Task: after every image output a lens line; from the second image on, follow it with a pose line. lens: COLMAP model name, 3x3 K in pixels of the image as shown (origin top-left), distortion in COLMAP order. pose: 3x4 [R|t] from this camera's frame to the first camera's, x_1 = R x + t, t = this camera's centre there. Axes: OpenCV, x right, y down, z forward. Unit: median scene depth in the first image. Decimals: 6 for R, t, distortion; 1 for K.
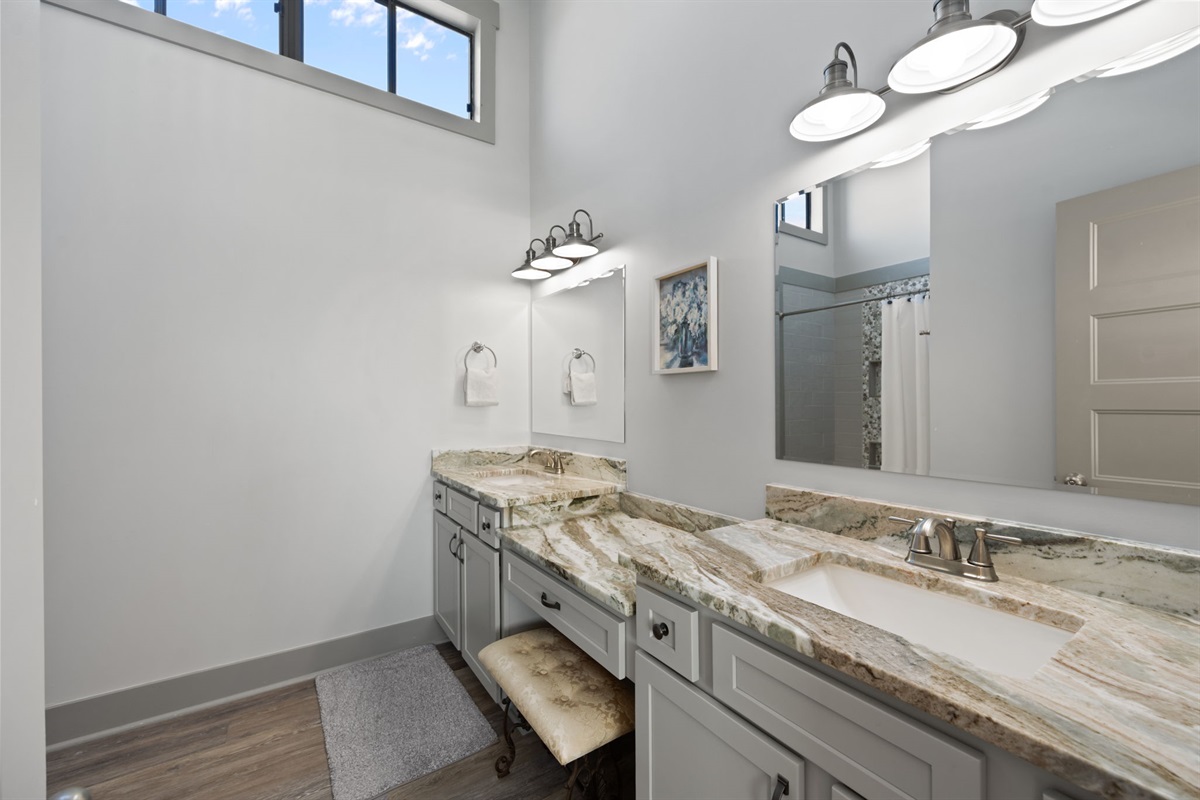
lens RADIAL K [[479.4, 0, 609.1], [0, 479.4, 402.7], [0, 0, 1]] dist [0.000442, -0.000089]
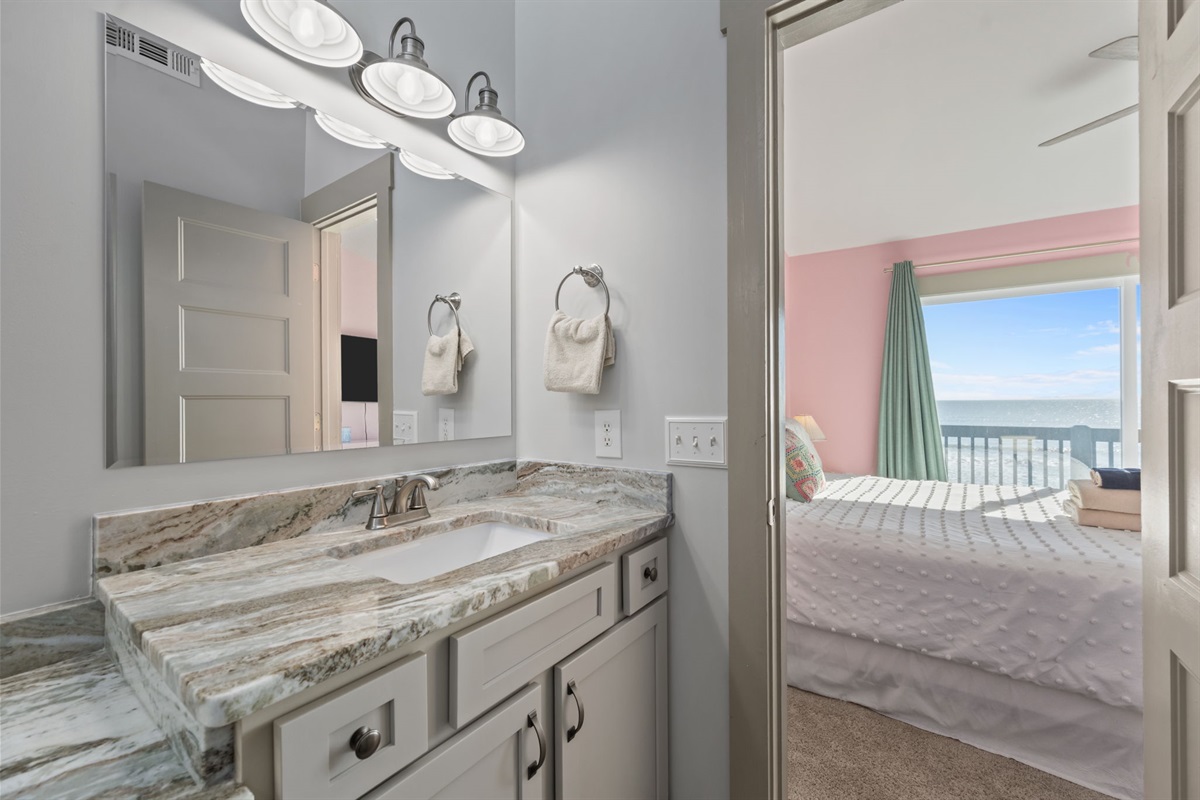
lens RADIAL K [[479.4, 0, 609.1], [0, 479.4, 402.7], [0, 0, 1]] dist [0.000442, -0.000089]
pose [[-0.349541, 0.001666, 0.936919, -0.486680], [0.004850, 0.999988, 0.000031, 0.054466], [-0.936908, 0.004555, -0.349545, 0.817219]]
